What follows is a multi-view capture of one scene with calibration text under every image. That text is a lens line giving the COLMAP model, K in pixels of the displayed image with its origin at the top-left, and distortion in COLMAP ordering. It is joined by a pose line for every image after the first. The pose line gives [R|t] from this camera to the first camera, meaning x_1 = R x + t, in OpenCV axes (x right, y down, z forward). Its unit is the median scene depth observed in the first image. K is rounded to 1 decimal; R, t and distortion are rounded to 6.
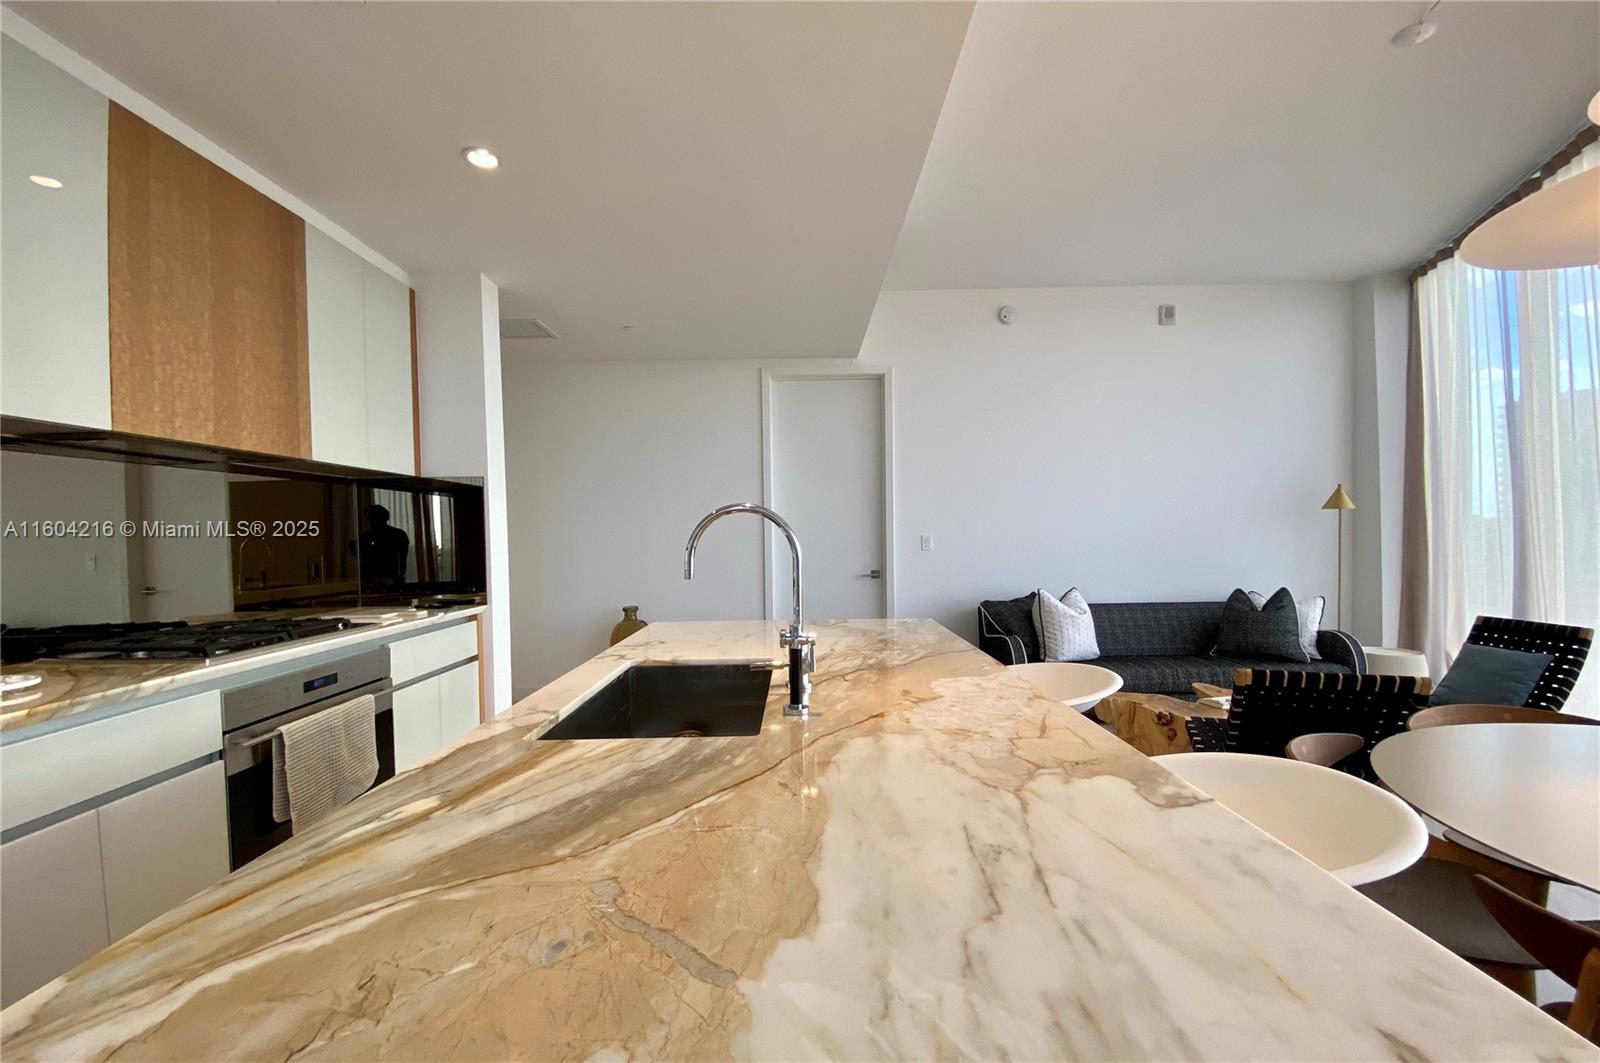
lens RADIAL K [[654.9, 0, 799.5], [0, 654.9, 537.0], [0, 0, 1]] dist [-0.012807, -0.001582]
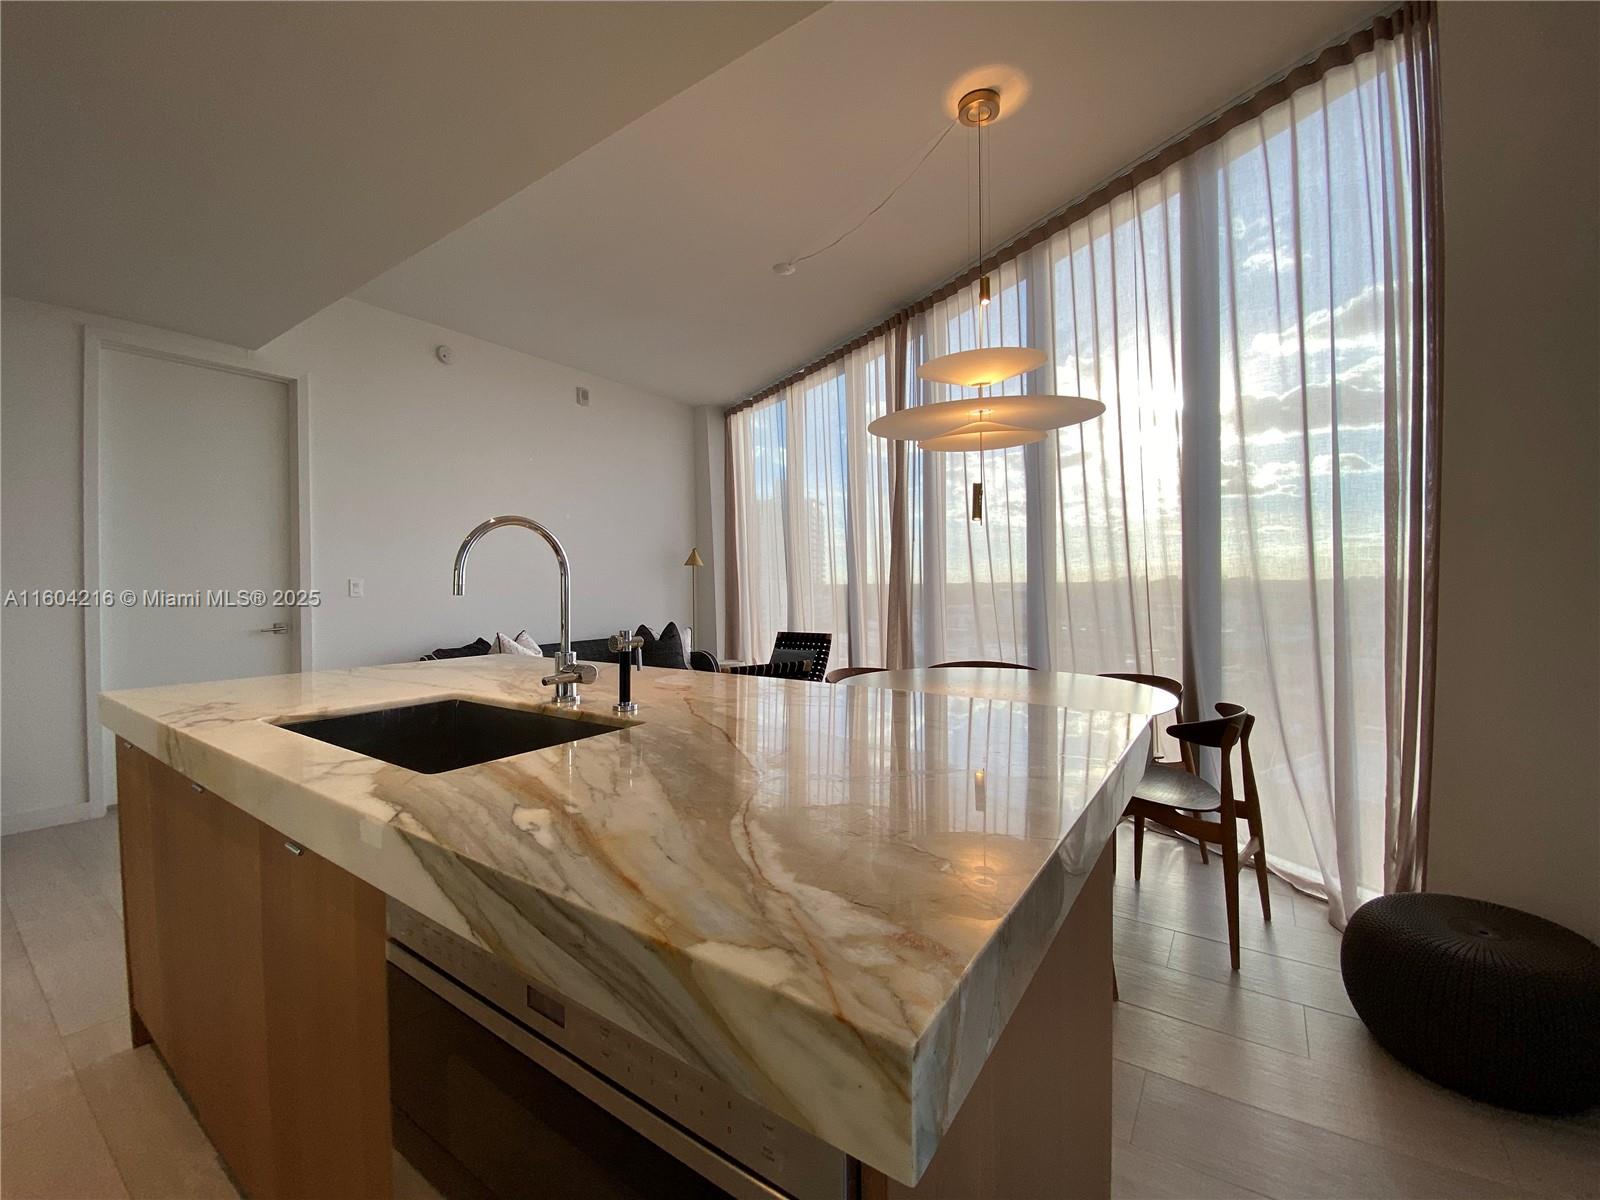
lens RADIAL K [[641.4, 0, 797.9], [0, 641.4, 589.8], [0, 0, 1]] dist [0.002909, -0.000053]
pose [[0.557423, 0.005401, 0.830211, -0.308318], [0.001601, 0.999970, -0.007580, 0.030711], [-0.830227, 0.005554, 0.557398, 0.056729]]
